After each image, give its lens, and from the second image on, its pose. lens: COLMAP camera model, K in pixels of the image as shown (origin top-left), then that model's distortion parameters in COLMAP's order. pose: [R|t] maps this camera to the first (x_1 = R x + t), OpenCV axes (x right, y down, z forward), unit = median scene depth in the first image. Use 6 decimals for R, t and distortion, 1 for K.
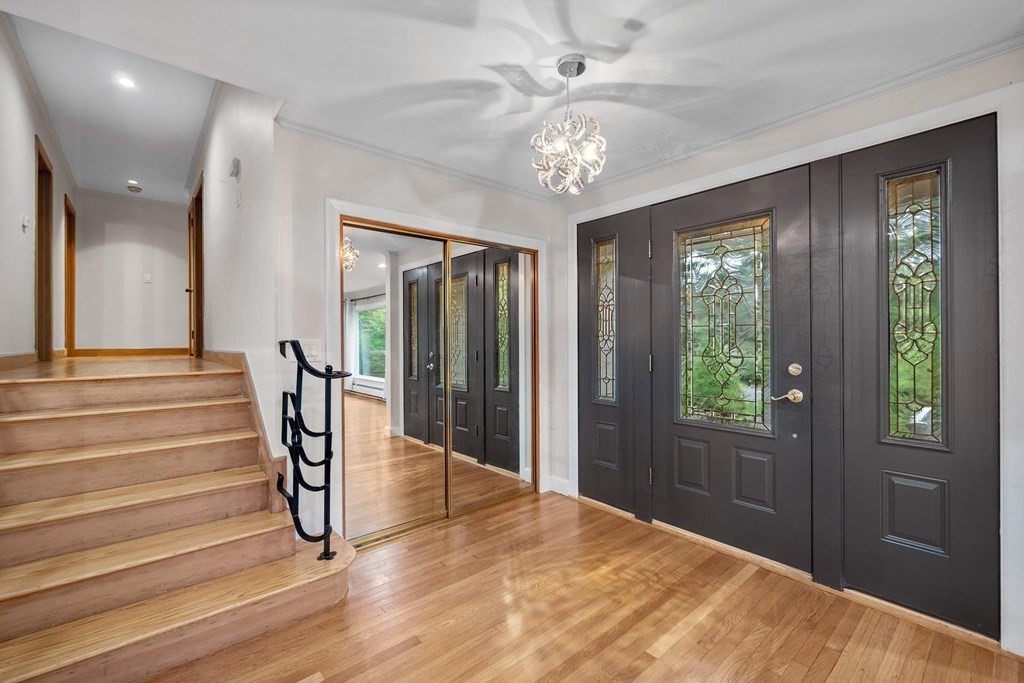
lens RADIAL K [[433.0, 0, 504.3], [0, 433.0, 339.9], [0, 0, 1]] dist [-0.003250, -0.000305]
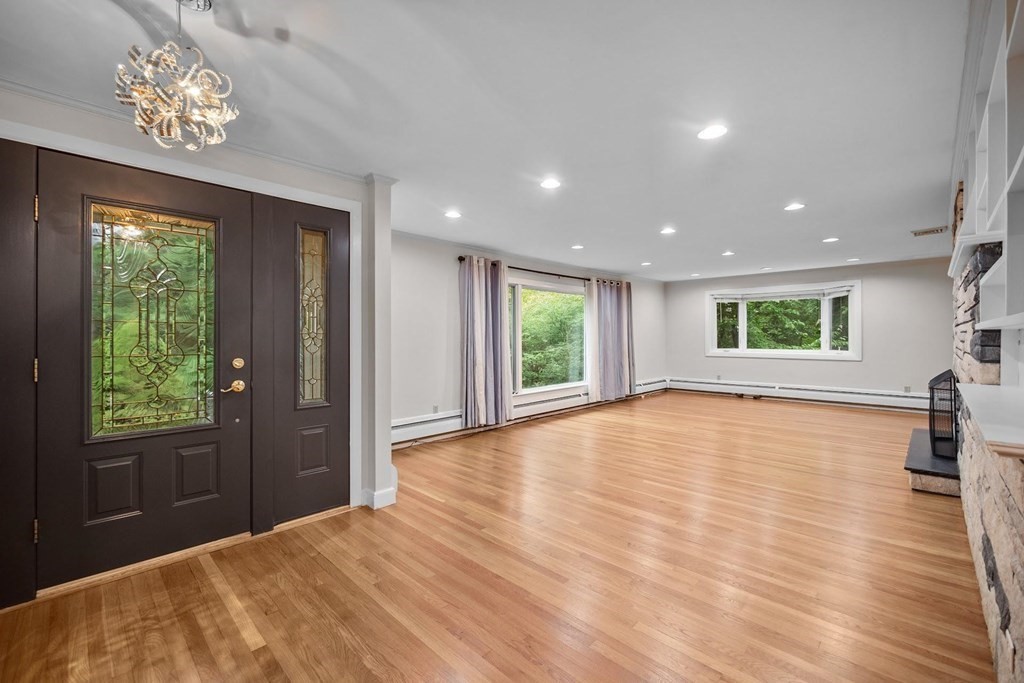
lens RADIAL K [[433.0, 0, 504.3], [0, 433.0, 339.9], [0, 0, 1]] dist [-0.003250, -0.000305]
pose [[-0.088519, -0.004807, 0.996063, -0.575475], [0.000369, 0.999988, 0.004859, 0.000288], [-0.996074, 0.000798, -0.088516, 0.412155]]
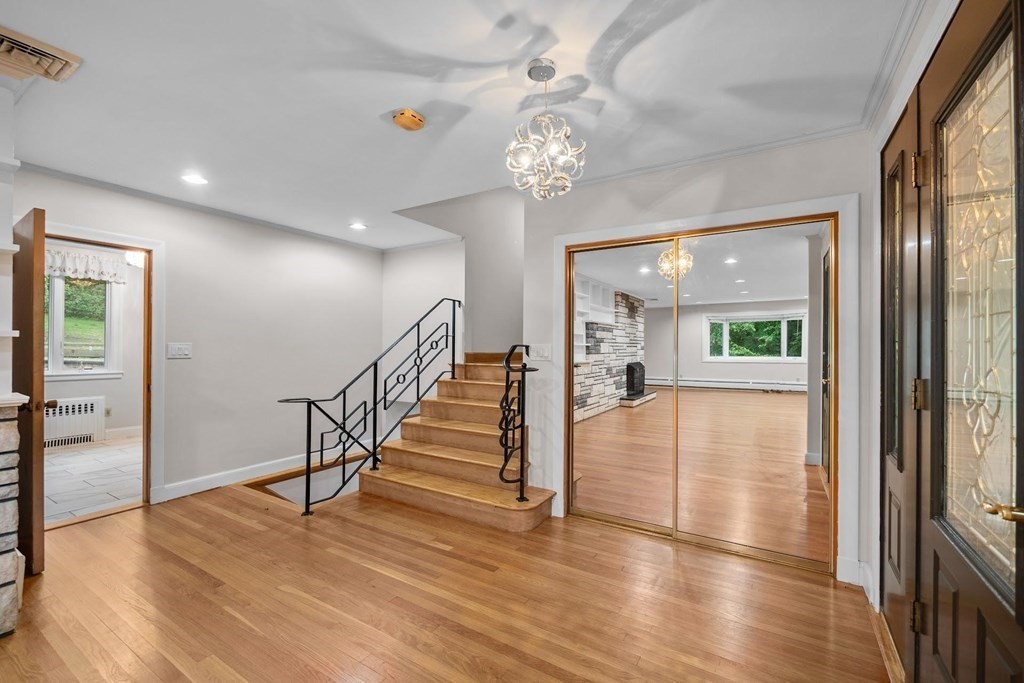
lens RADIAL K [[436.8, 0, 509.0], [0, 436.8, 344.5], [0, 0, 1]] dist [-0.000450, -0.000016]
pose [[0.306671, 0.003890, -0.951807, 0.910618], [-0.006195, 0.999979, 0.002091, -0.003372], [0.951795, 0.005255, 0.306689, 0.519618]]
